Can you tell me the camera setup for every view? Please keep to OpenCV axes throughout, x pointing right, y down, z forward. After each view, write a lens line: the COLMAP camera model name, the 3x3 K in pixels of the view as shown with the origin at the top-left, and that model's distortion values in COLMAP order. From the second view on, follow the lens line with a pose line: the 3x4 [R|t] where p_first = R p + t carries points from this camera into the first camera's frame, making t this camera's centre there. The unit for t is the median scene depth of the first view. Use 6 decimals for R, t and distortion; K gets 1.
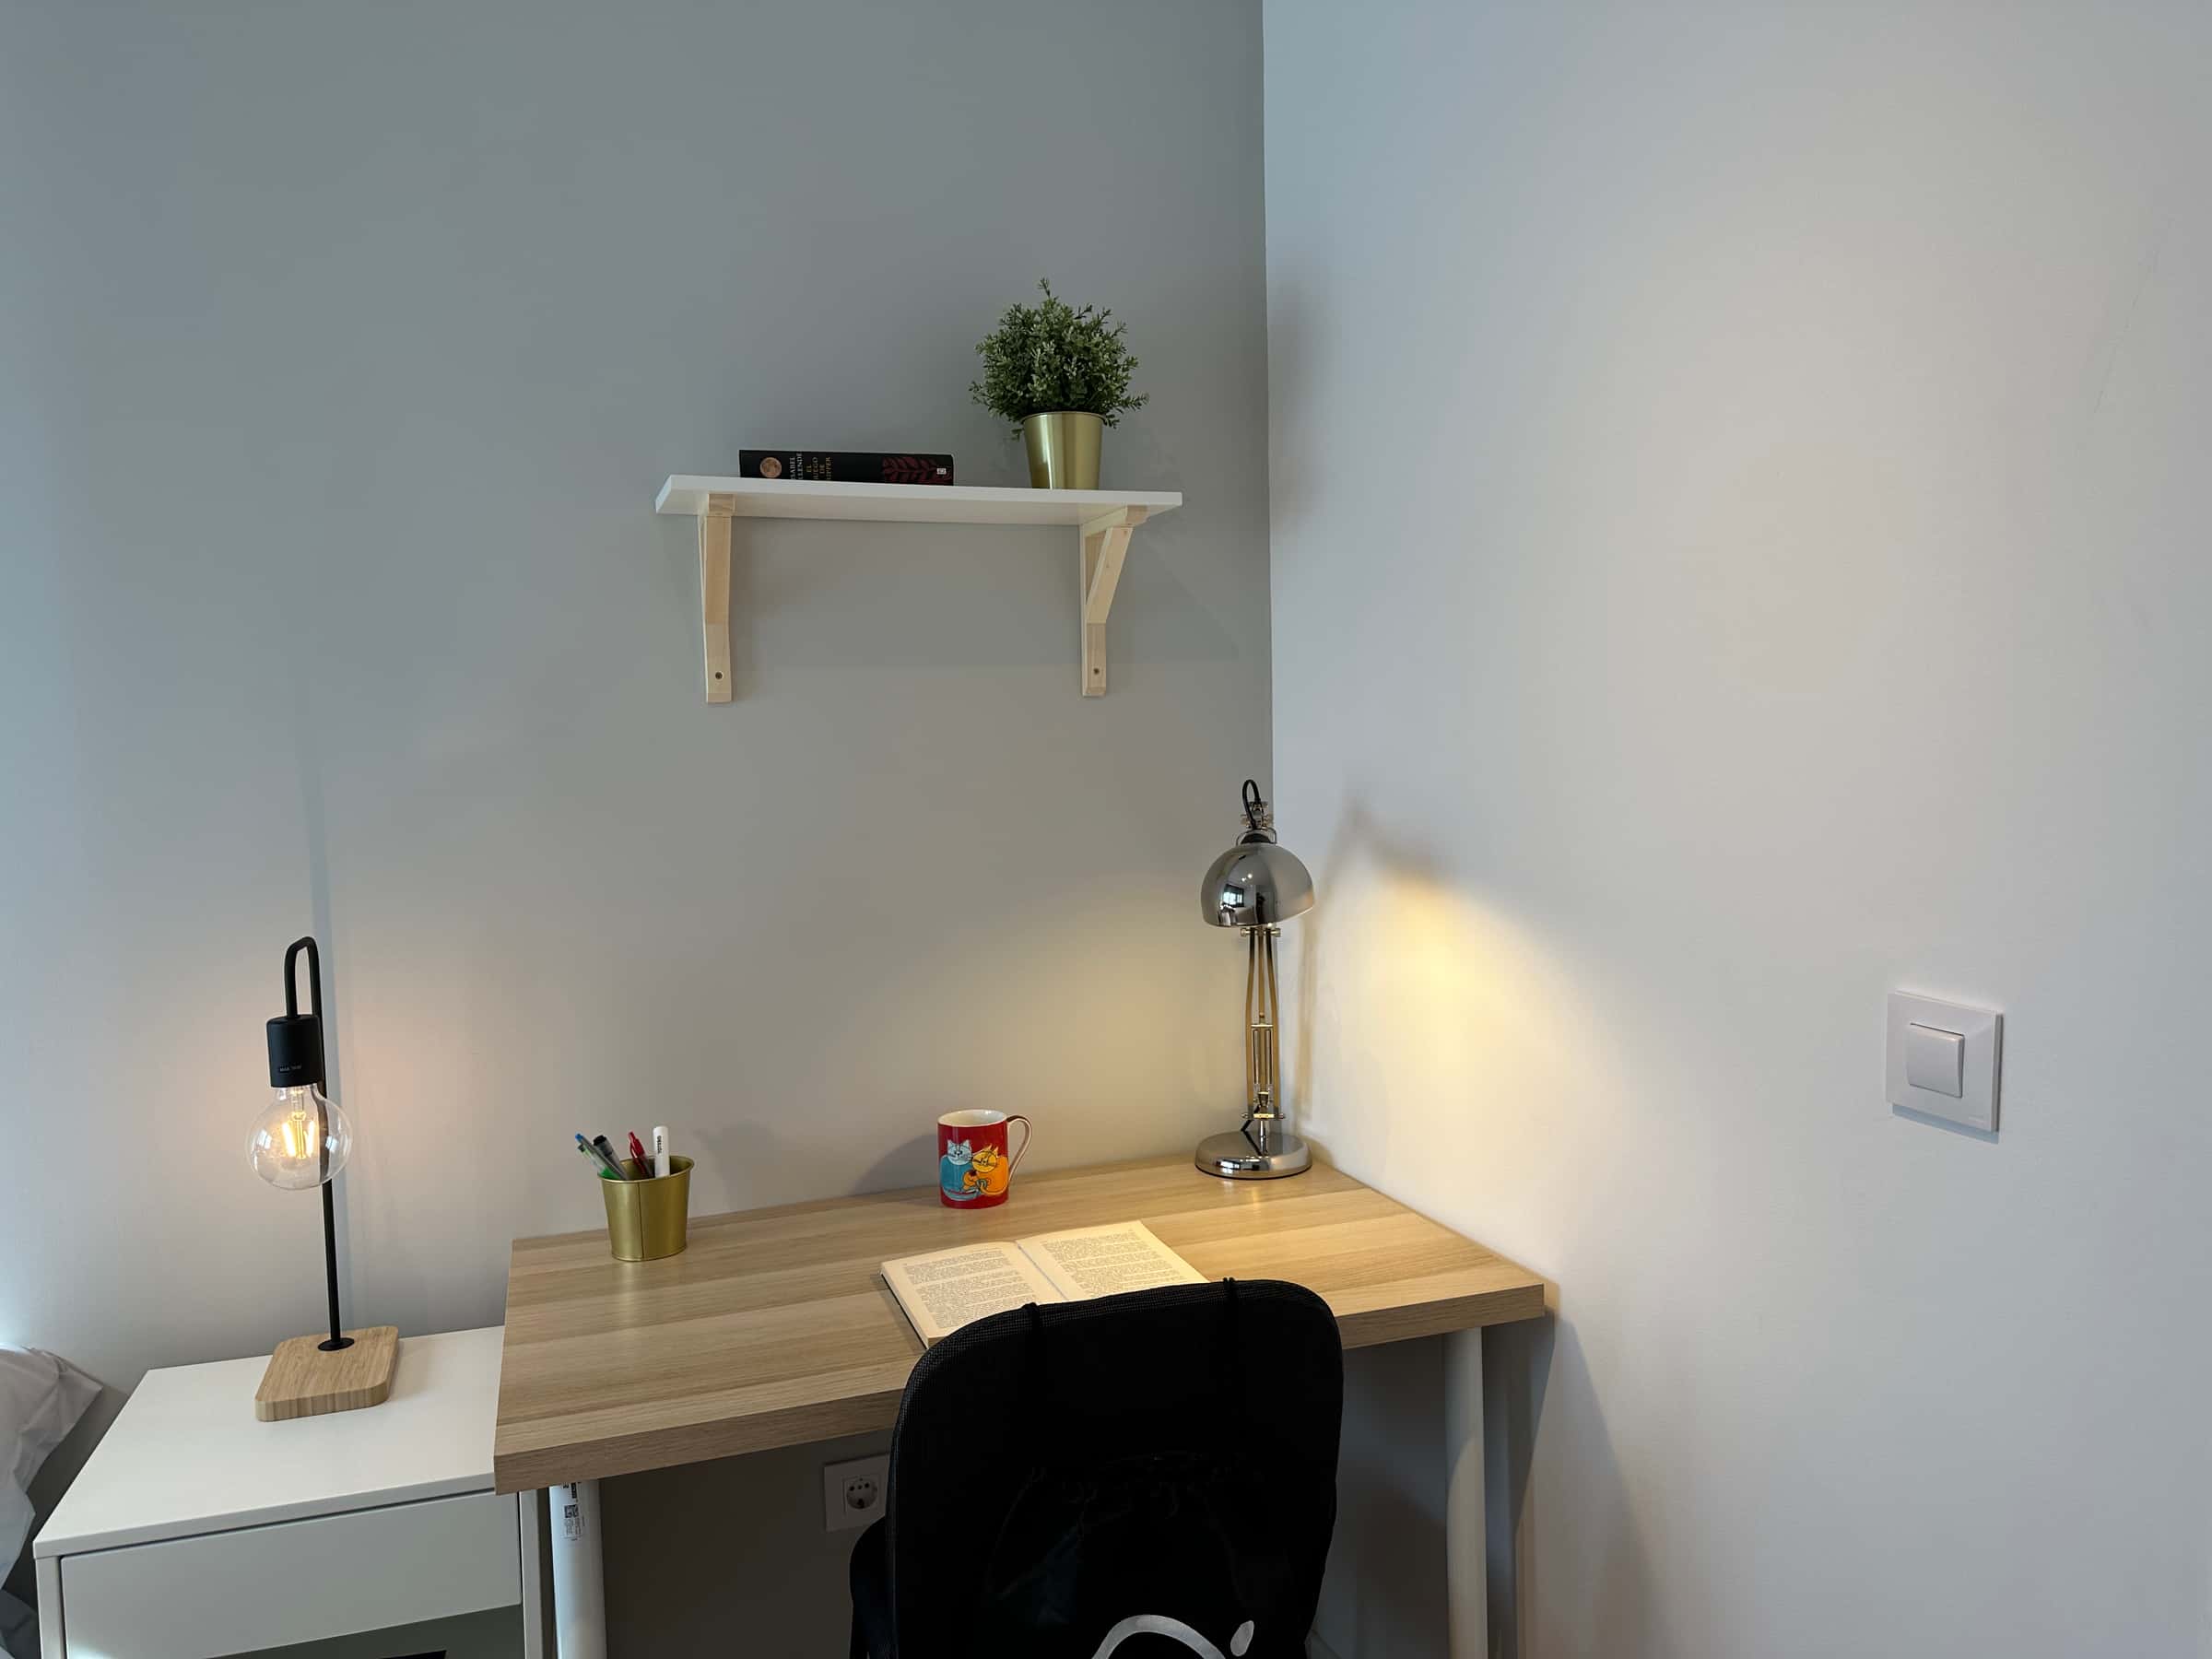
lens RADIAL K [[1534.1, 0, 1108.6], [0, 1534.1, 820.0], [0, 0, 1]] dist [0.040644, -0.003266]
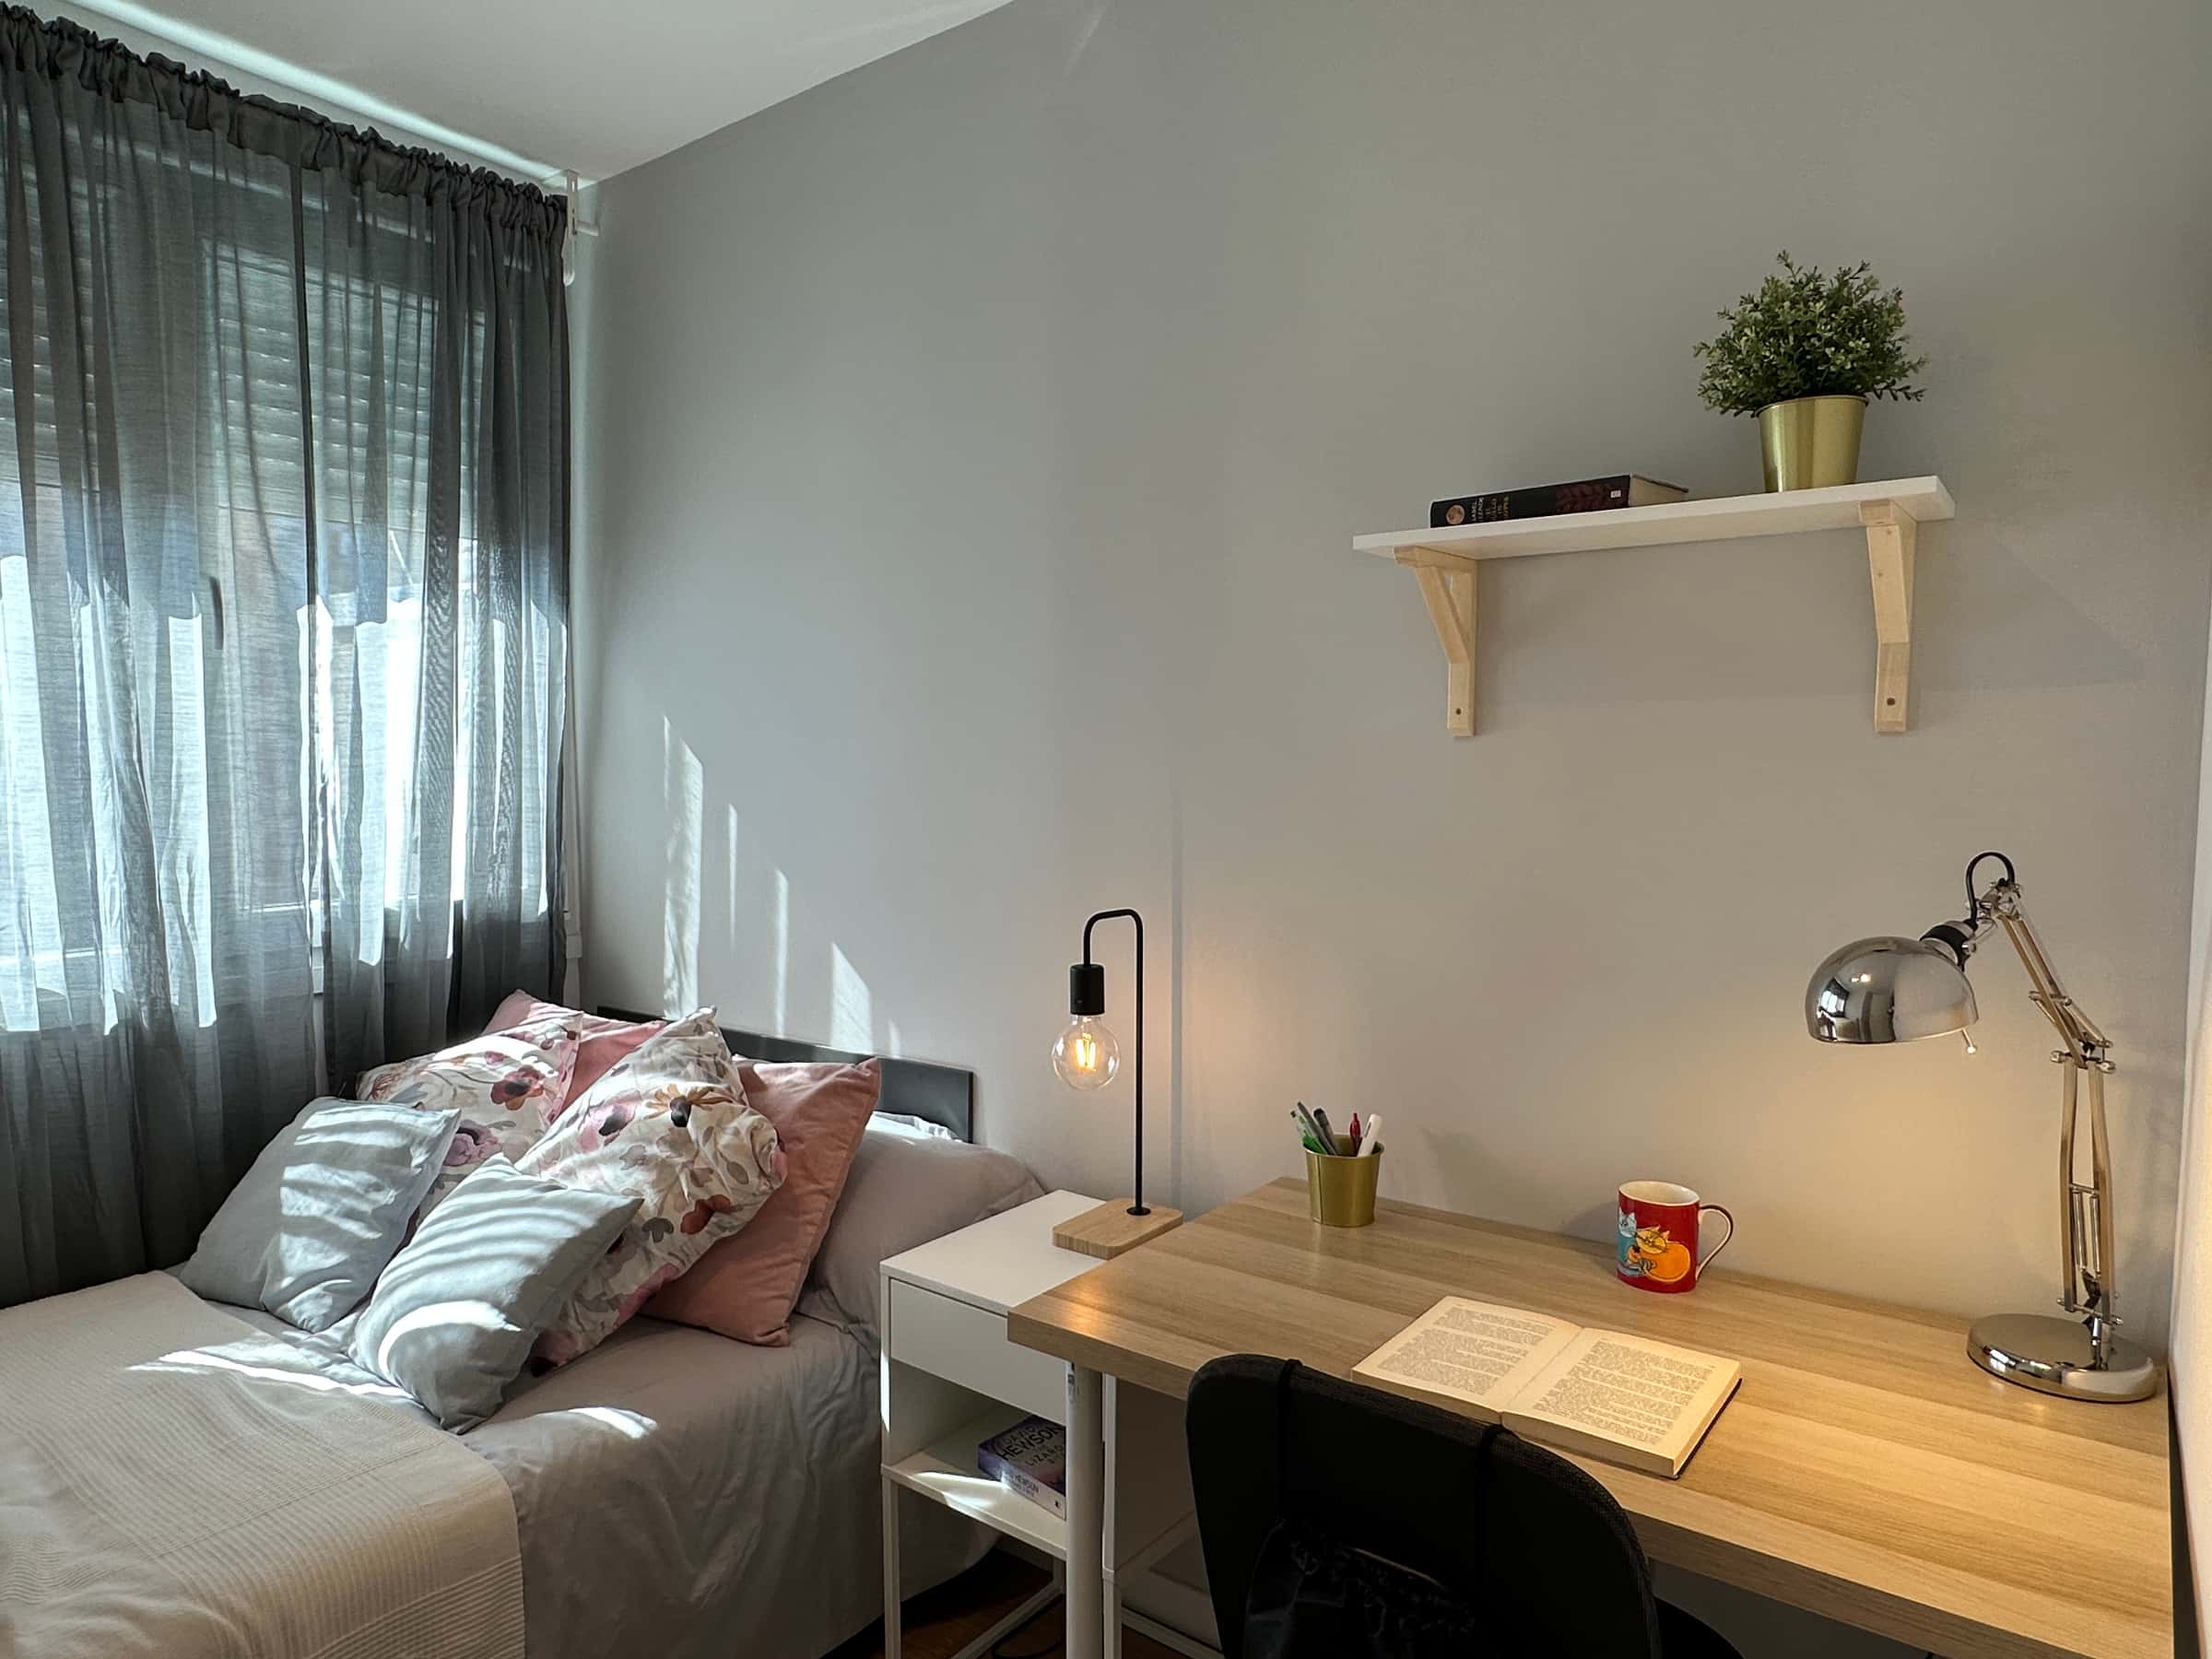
lens RADIAL K [[1404.9, 0, 1106.0], [0, 1404.9, 829.5], [0, 0, 1]] dist [0.006554, 0.002111]
pose [[0.538230, 0.072880, -0.839641, 0.433141], [-0.055339, 0.997160, 0.051078, -0.048225], [0.840979, 0.018973, 0.540734, 0.269178]]
